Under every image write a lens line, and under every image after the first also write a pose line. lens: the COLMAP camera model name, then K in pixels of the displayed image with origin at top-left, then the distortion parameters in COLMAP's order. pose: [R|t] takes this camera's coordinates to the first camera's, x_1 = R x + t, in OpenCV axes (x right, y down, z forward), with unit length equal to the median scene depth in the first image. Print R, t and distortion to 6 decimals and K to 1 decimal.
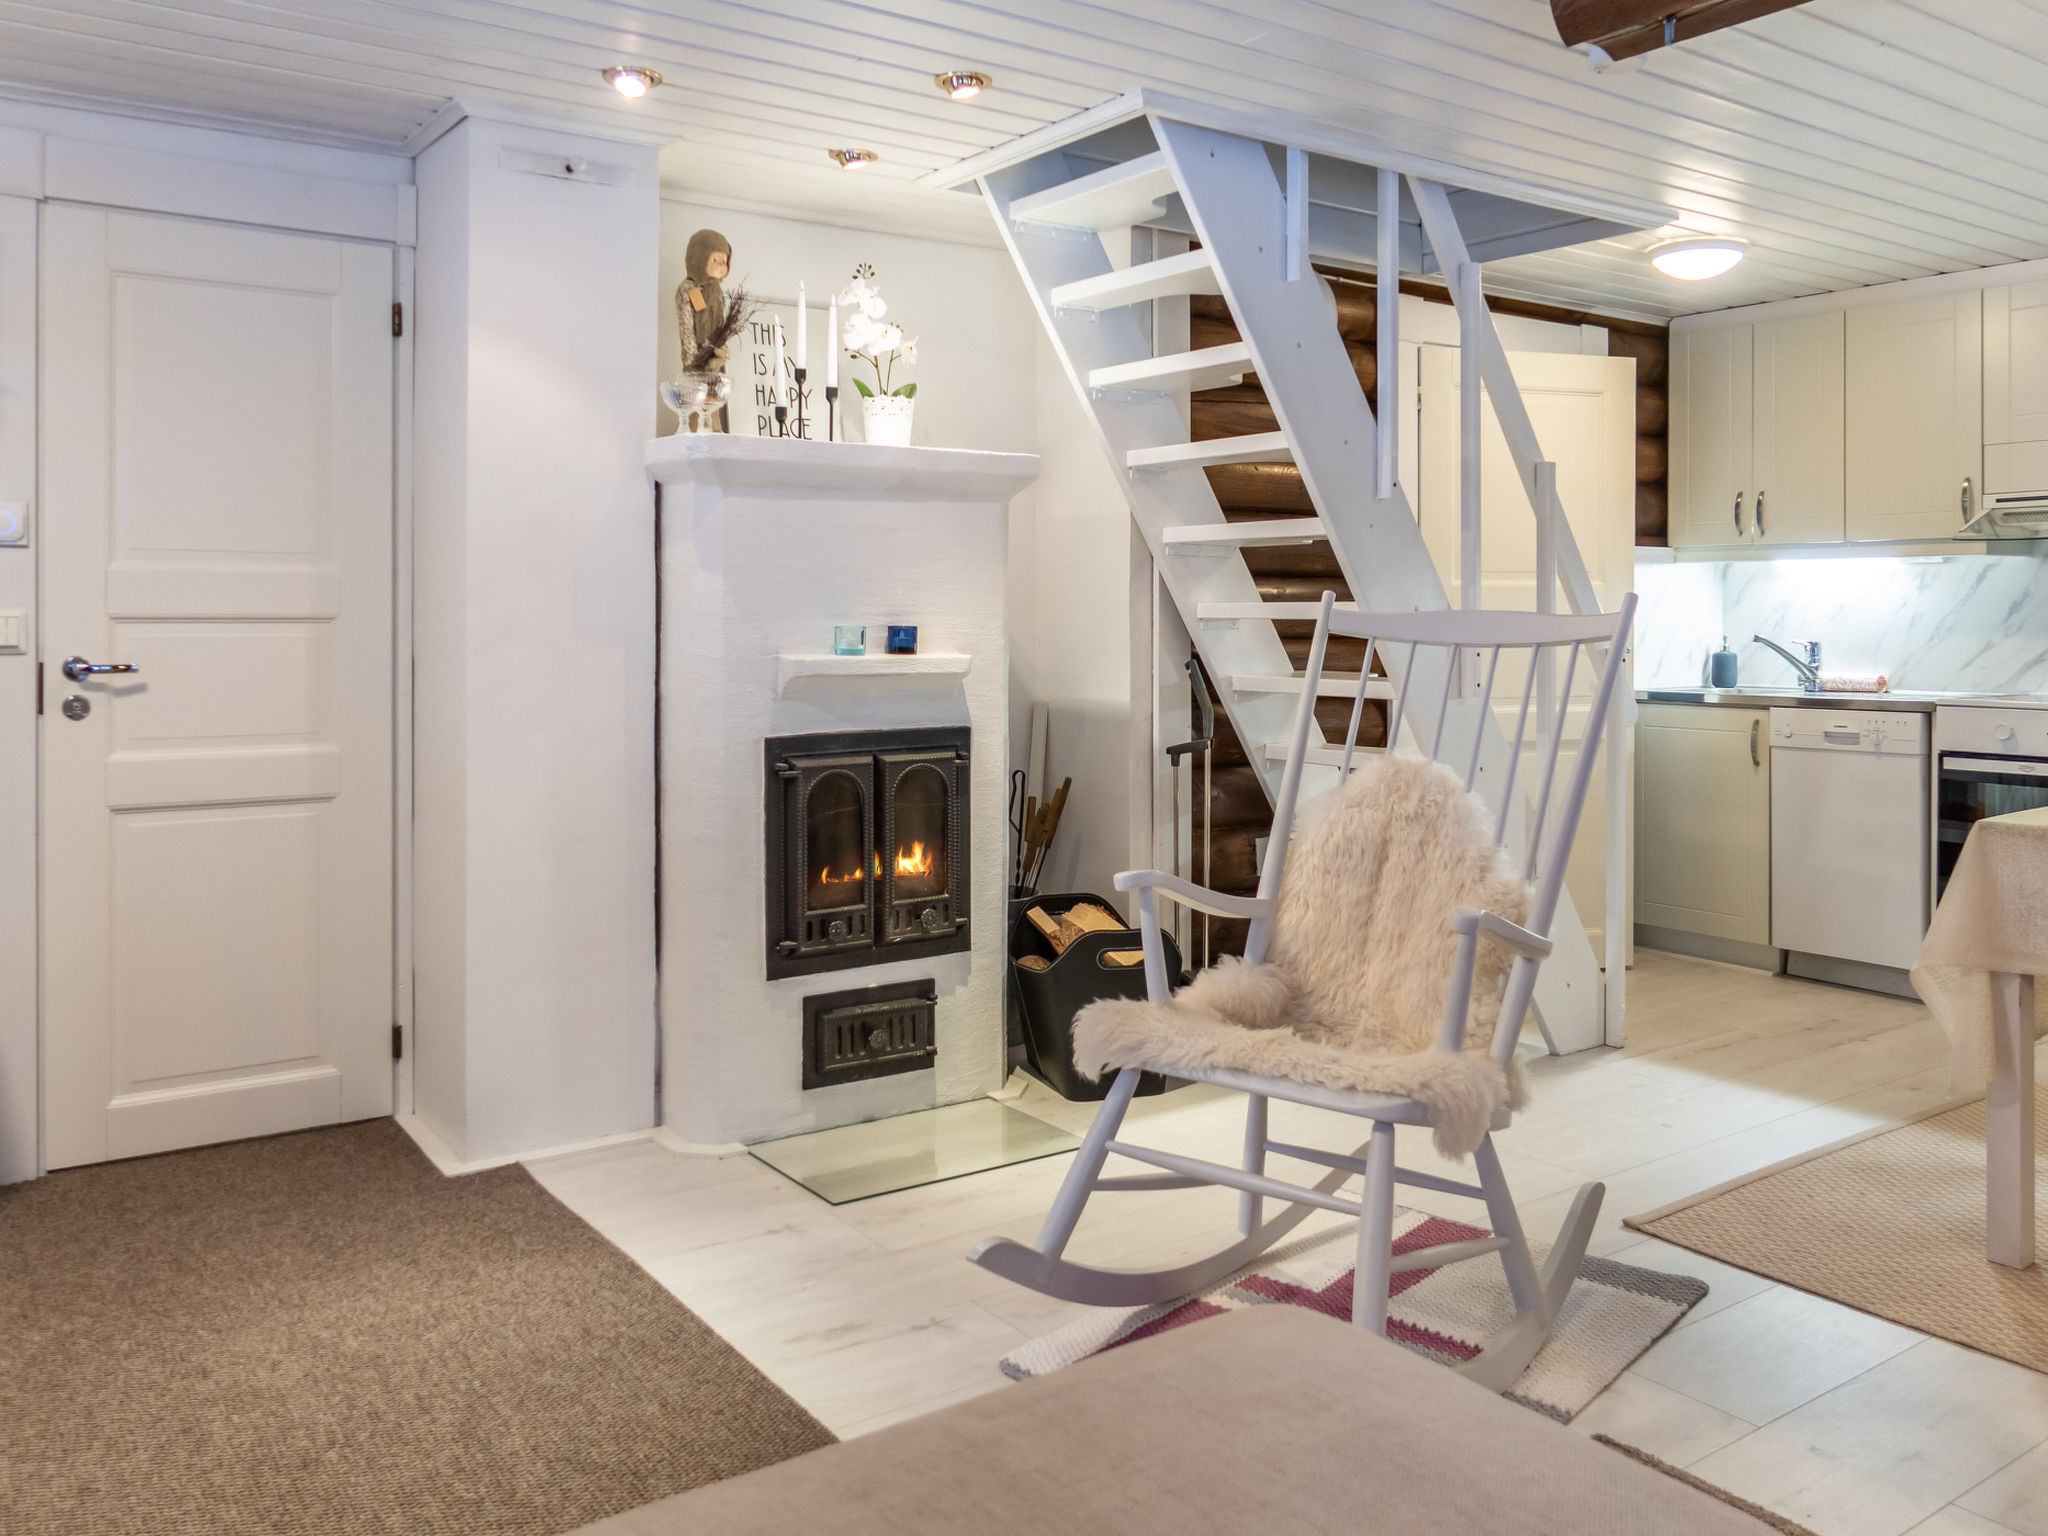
lens RADIAL K [[1633.1, 0, 1047.0], [0, 1633.1, 626.0], [0, 0, 1]] dist [-0.012778, 0.003155]
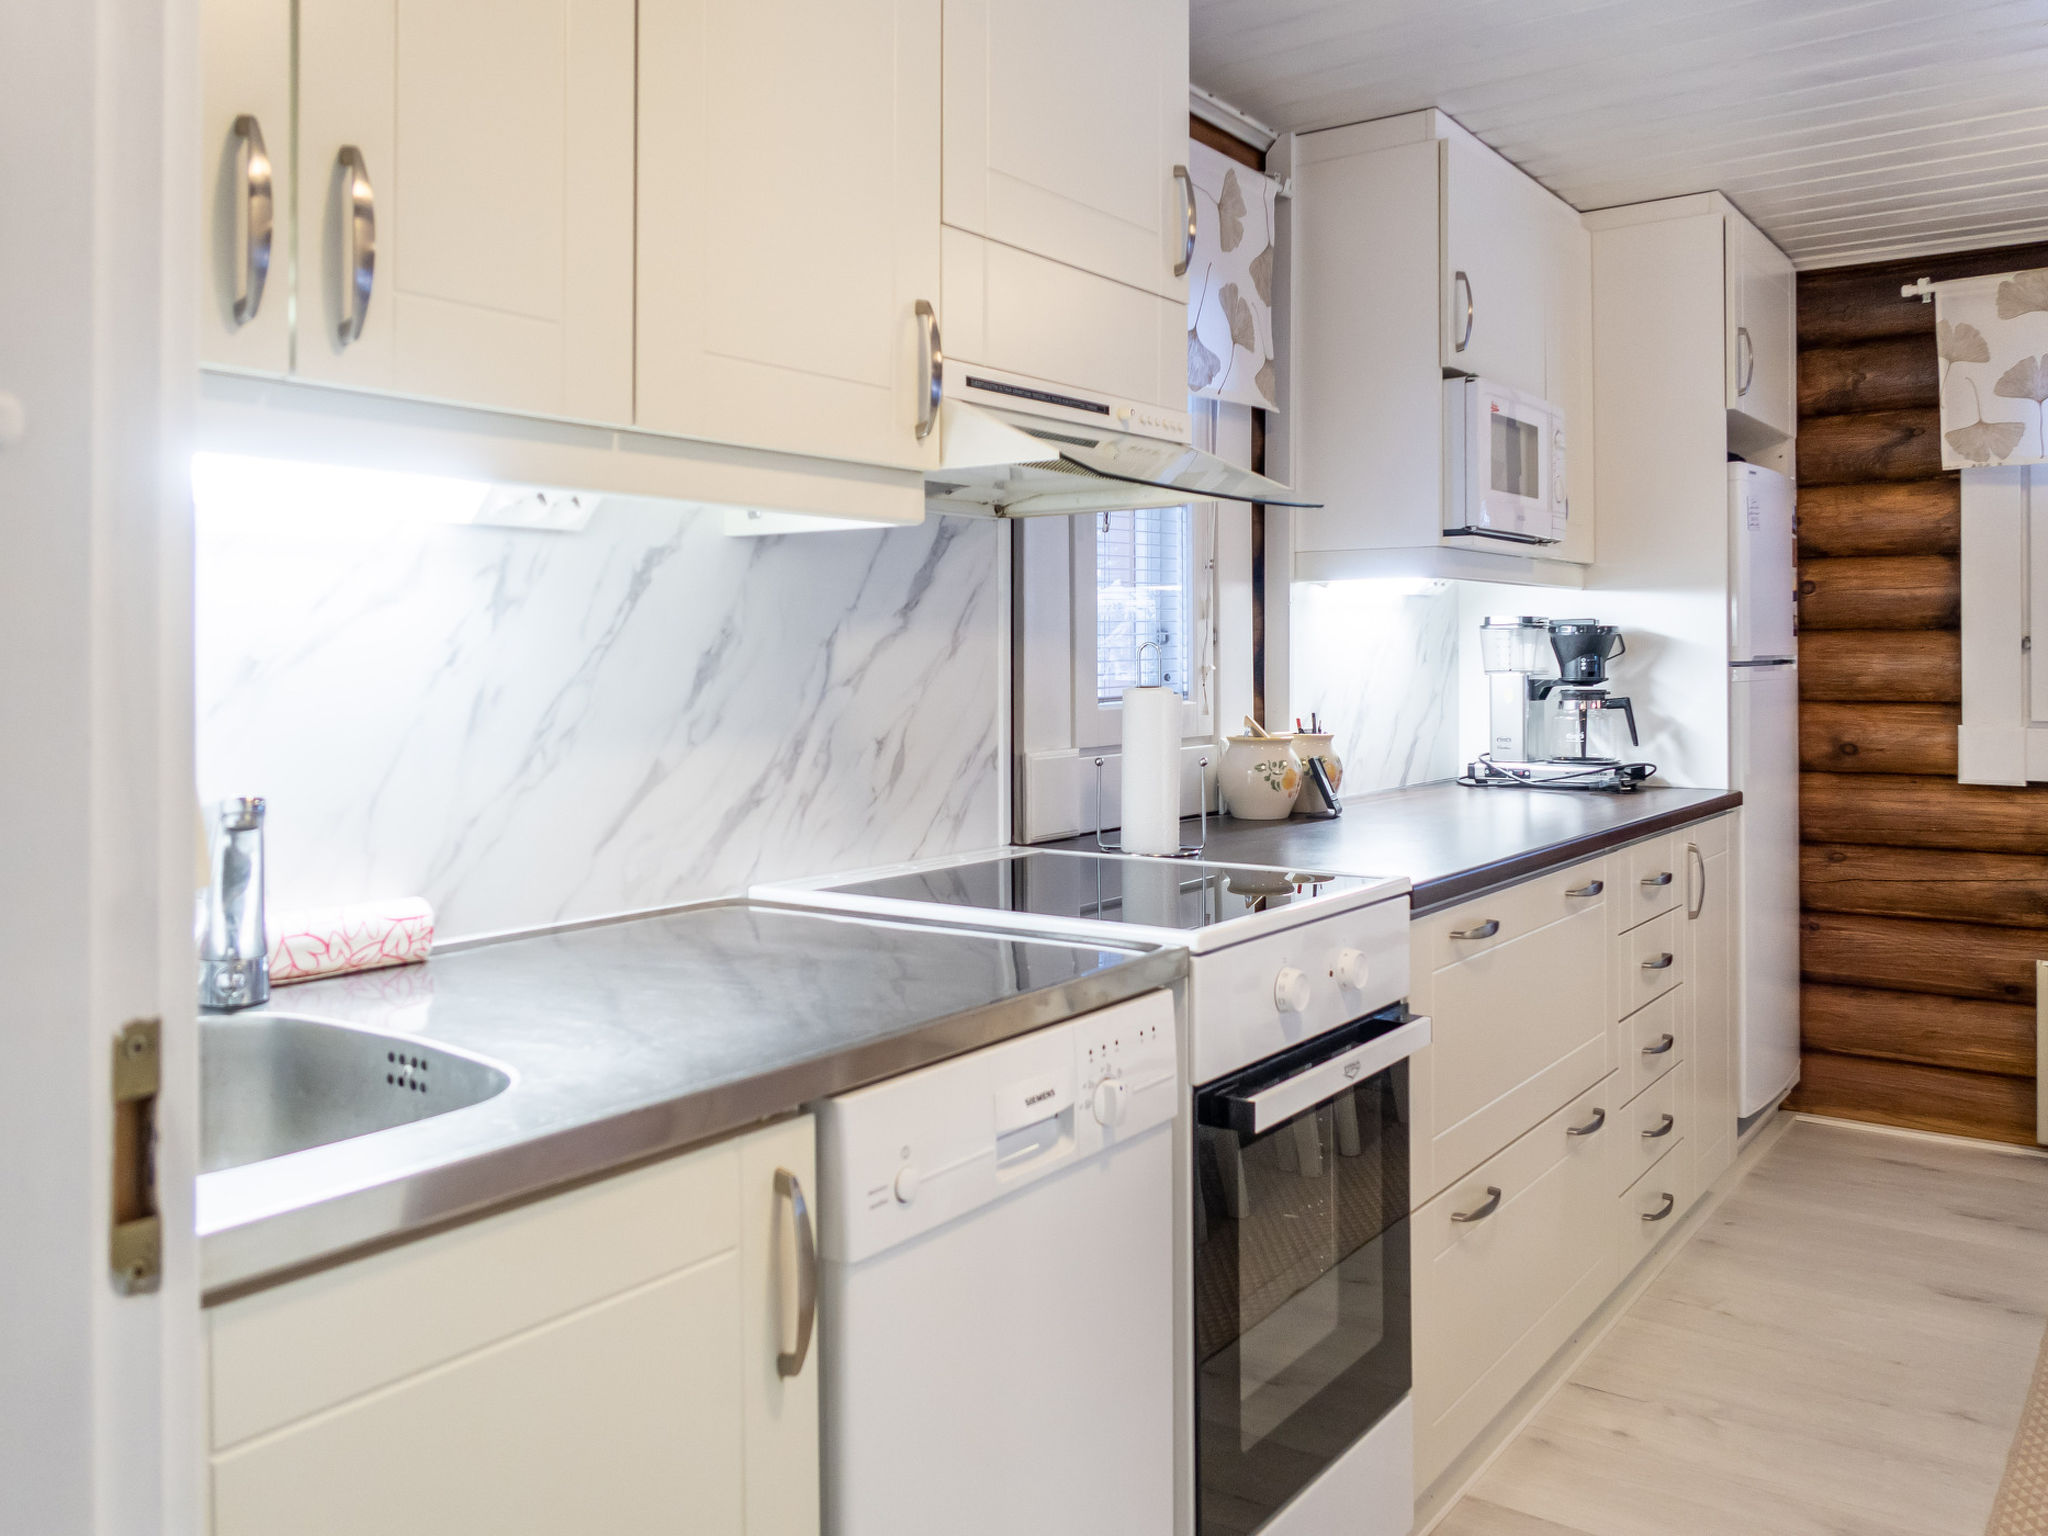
lens RADIAL K [[1633.1, 0, 1047.0], [0, 1633.1, 626.0], [0, 0, 1]] dist [-0.012778, 0.003155]
pose [[-0.311734, 0.020209, 0.949954, 0.305486], [0.006615, 0.999796, -0.019099, -0.018896], [-0.950146, 0.000330, -0.311804, 1.502073]]
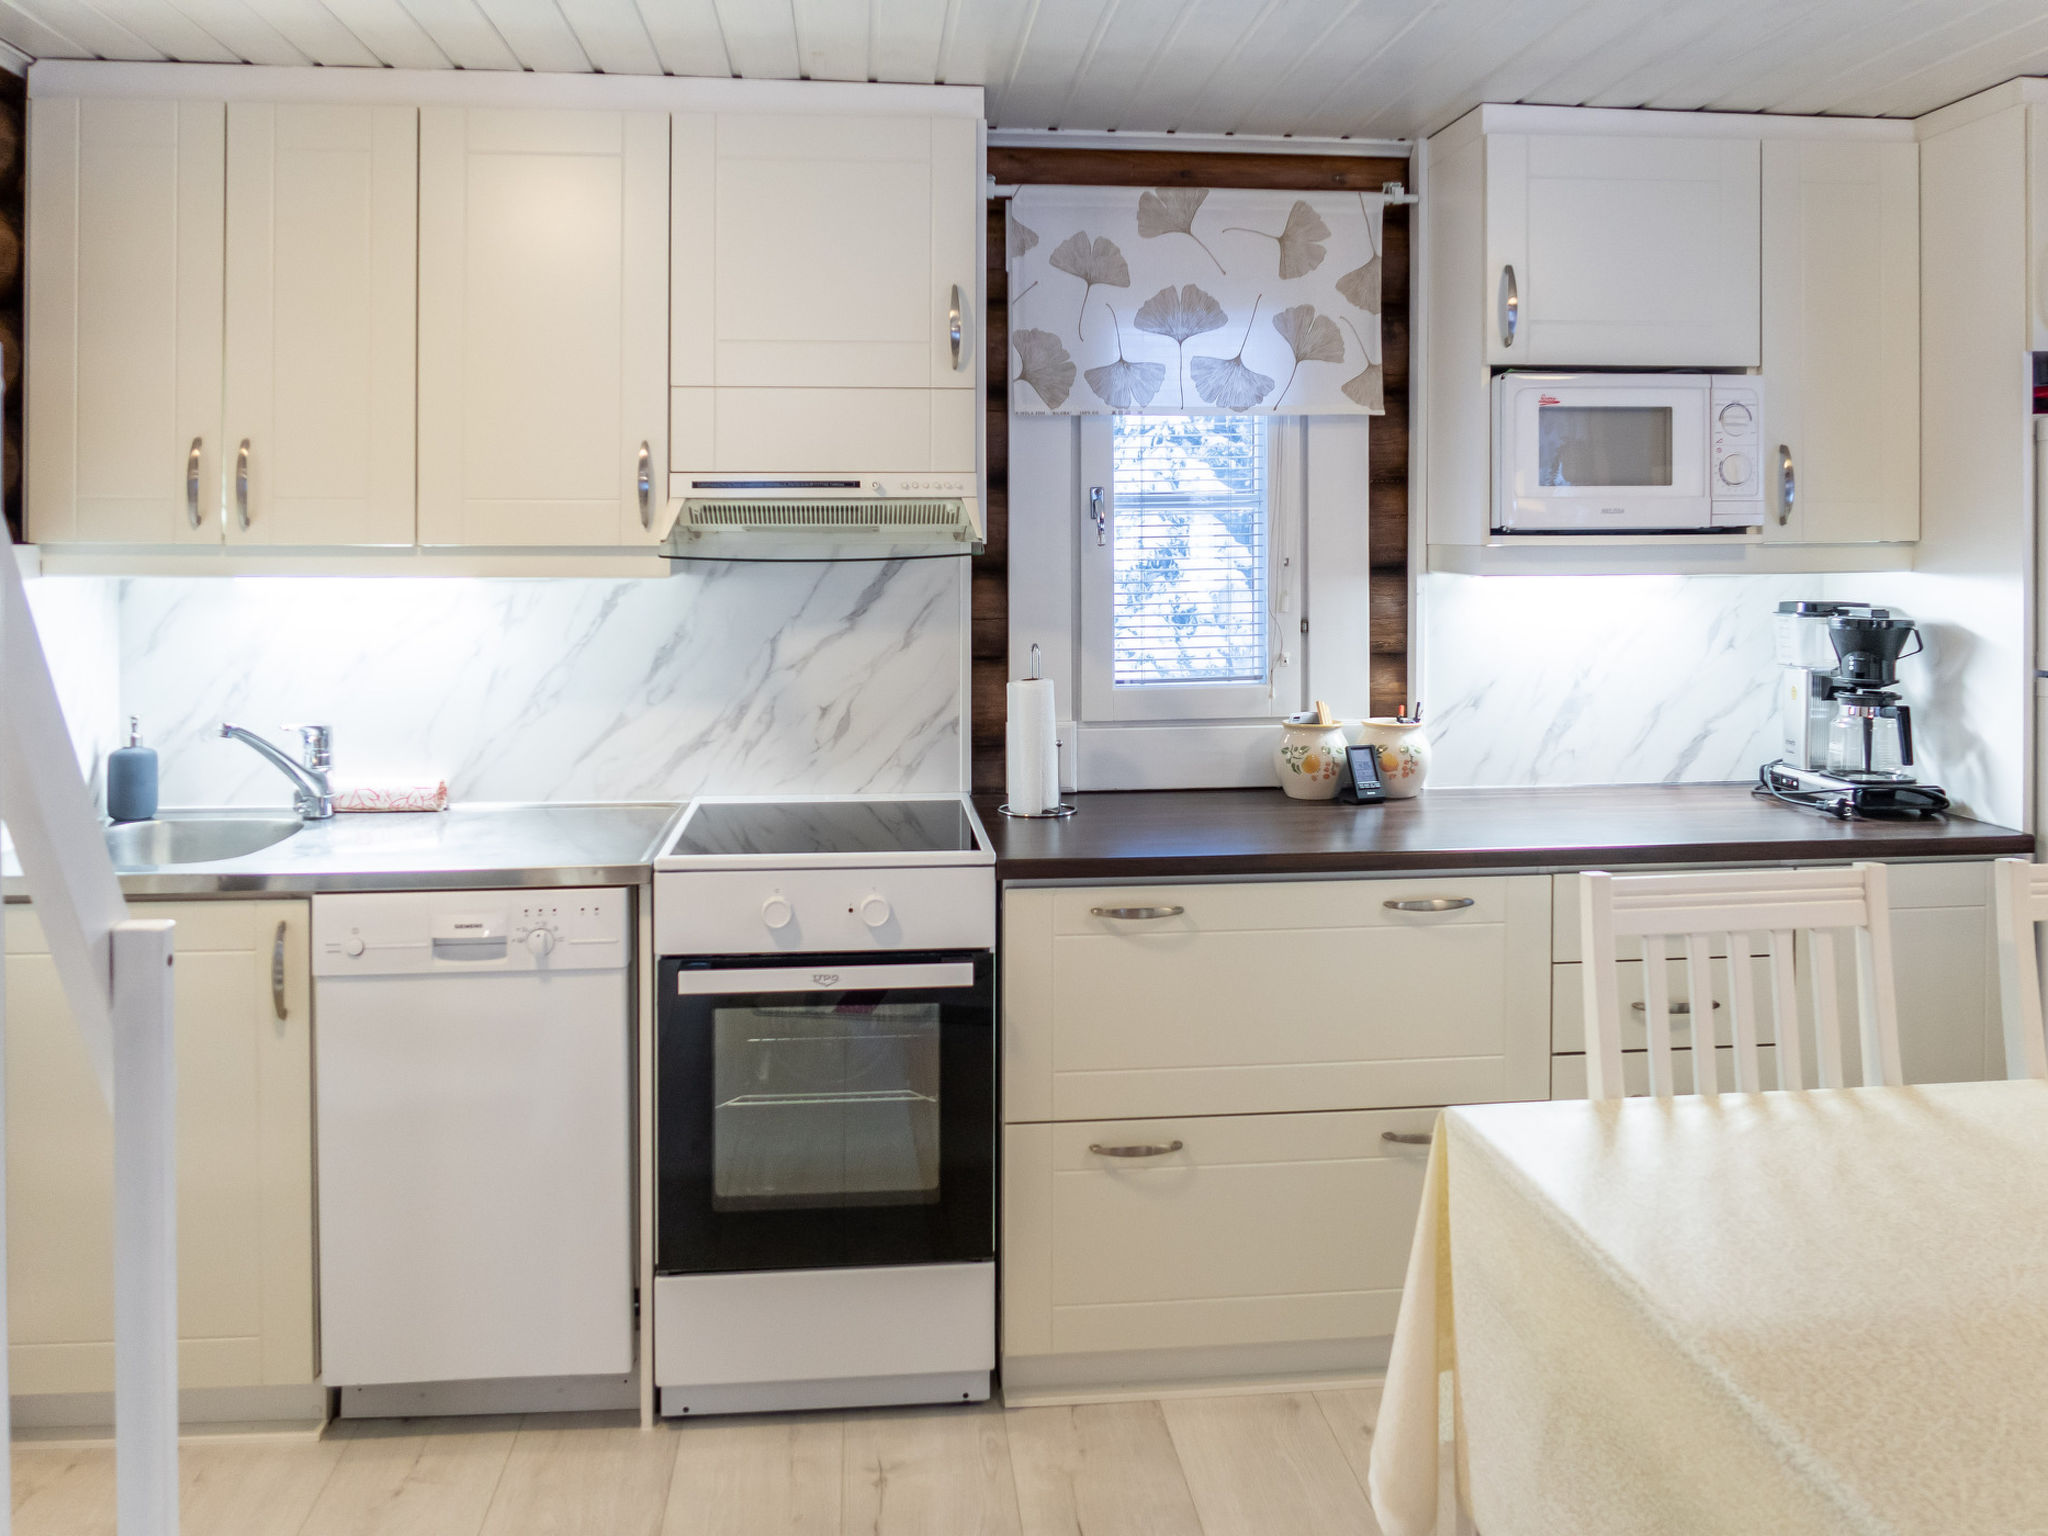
lens RADIAL K [[1669.7, 0, 1023.5], [0, 1669.7, 535.0], [0, 0, 1]] dist [-0.036613, 0.007138]
pose [[0.502095, 0.000990, 0.864812, 0.183400], [0.003276, 0.999990, -0.003047, -0.078133], [-0.864806, 0.004363, 0.502087, 0.825733]]
